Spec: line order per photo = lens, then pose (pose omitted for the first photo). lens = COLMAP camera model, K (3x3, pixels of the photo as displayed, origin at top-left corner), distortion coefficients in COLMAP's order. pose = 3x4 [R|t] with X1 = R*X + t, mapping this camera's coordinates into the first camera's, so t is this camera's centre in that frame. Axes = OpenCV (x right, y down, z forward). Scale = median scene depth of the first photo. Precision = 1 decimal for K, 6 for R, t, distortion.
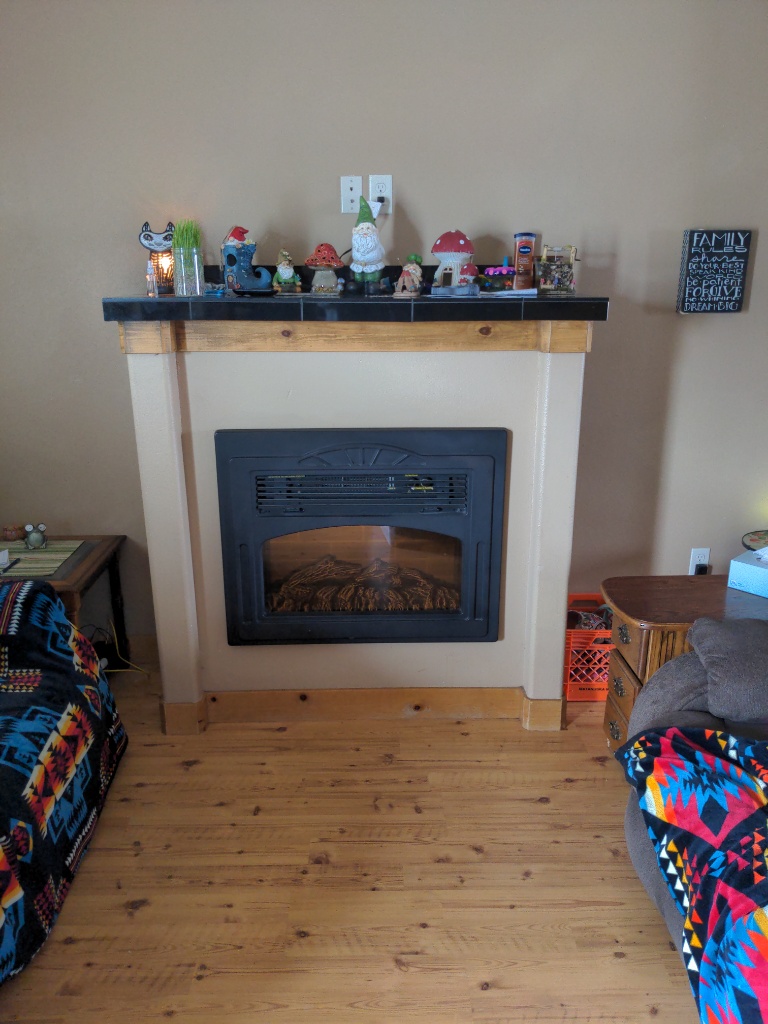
lens RADIAL K [[814.0, 0, 384.0], [0, 814.0, 512.0], [0, 0, 1]] dist [0.067092, -0.096979]
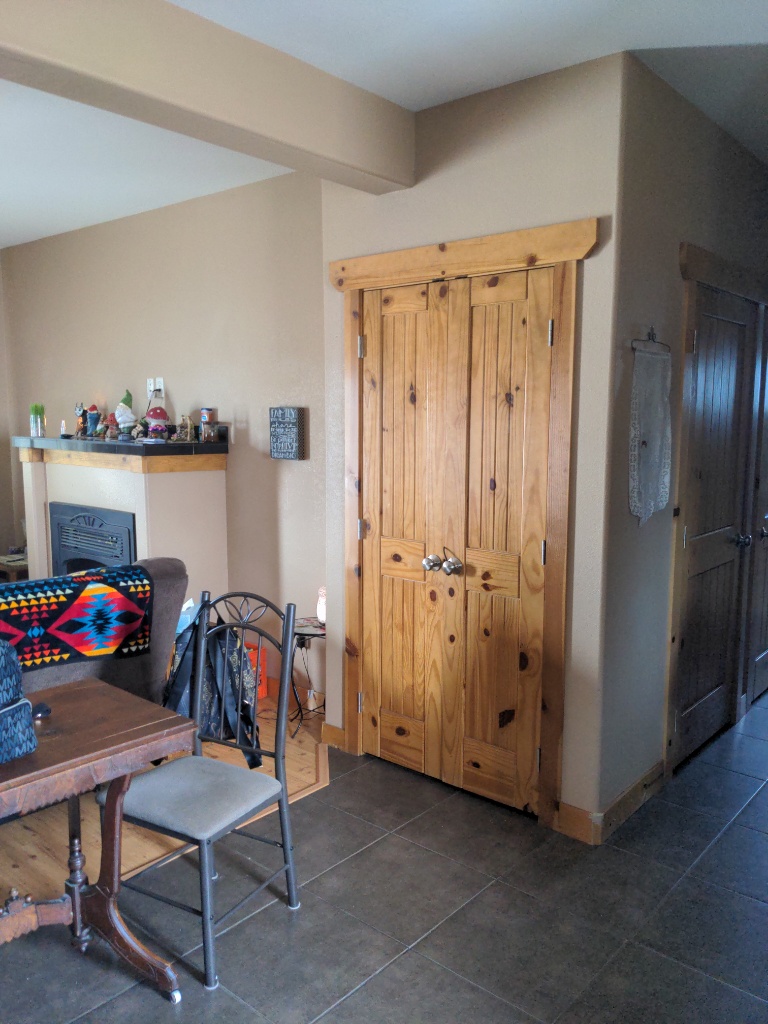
lens RADIAL K [[814.0, 0, 384.0], [0, 814.0, 512.0], [0, 0, 1]] dist [0.067092, -0.096979]
pose [[0.747240, 0.086107, -0.658953, 1.573160], [-0.208684, 0.971816, -0.109654, -0.023767], [0.630939, 0.219451, 0.744149, 0.023544]]
